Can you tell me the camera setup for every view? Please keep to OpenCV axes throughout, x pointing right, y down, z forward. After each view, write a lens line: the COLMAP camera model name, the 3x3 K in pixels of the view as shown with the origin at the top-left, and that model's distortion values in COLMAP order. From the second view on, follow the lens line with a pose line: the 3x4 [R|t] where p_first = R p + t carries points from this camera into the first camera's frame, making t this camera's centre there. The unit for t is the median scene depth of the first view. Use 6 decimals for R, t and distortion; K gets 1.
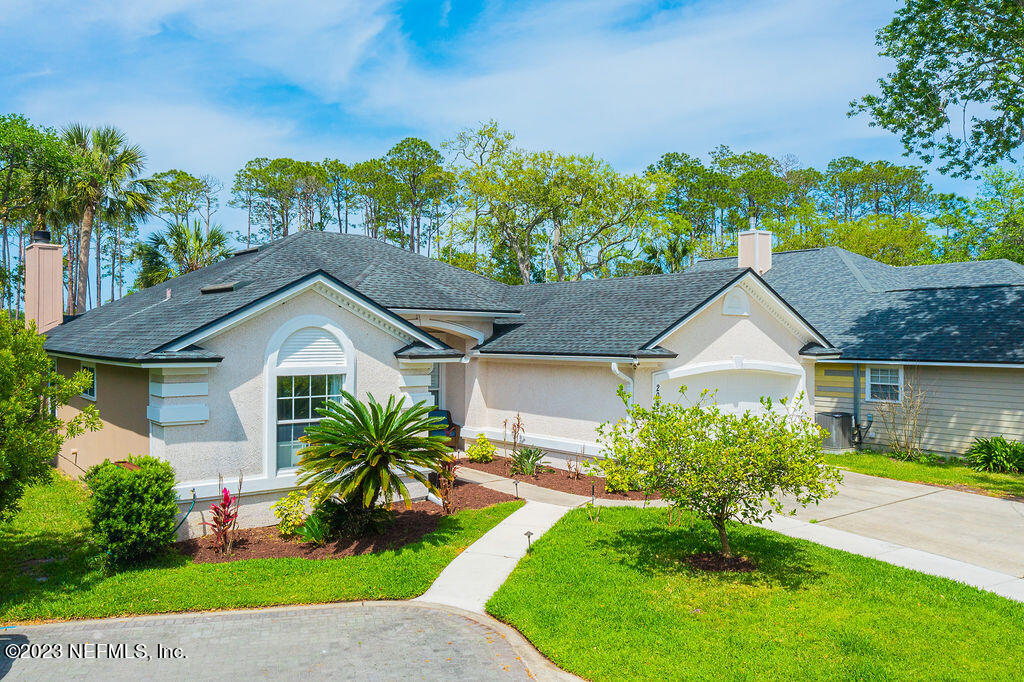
lens RADIAL K [[841.6, 0, 512.2], [0, 841.6, 340.8], [0, 0, 1]] dist [-0.004822, -0.001951]
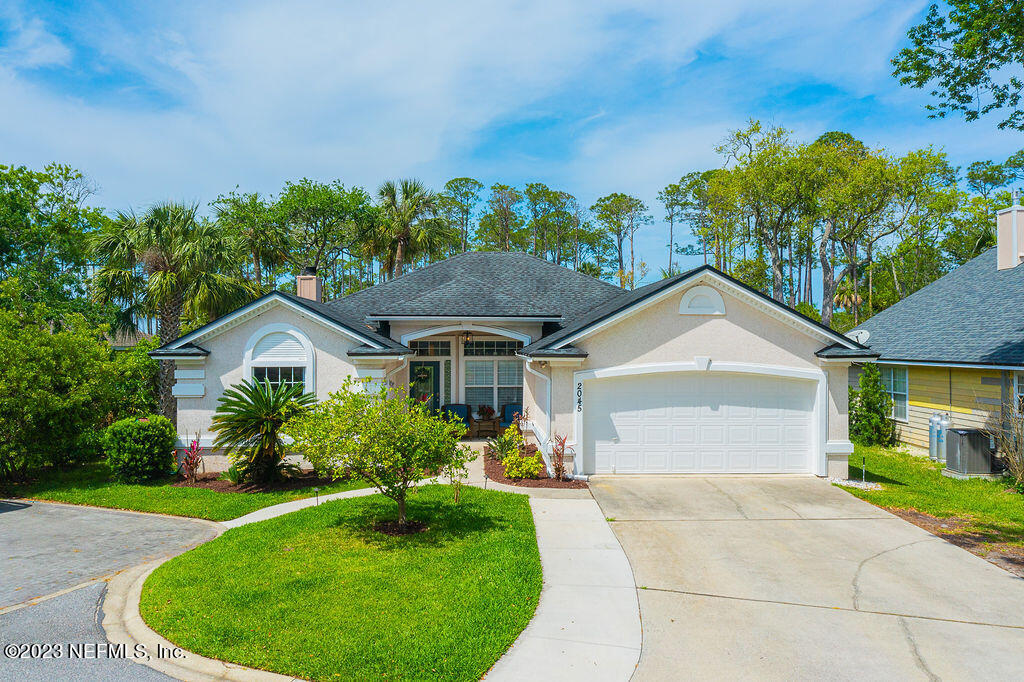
lens RADIAL K [[841.6, 0, 514.4], [0, 841.6, 341.2], [0, 0, 1]] dist [-0.004822, -0.001951]
pose [[0.795245, -0.004896, -0.606269, 0.519833], [0.000980, 0.999976, -0.006790, 0.004788], [0.606288, 0.004805, 0.795231, 0.076087]]
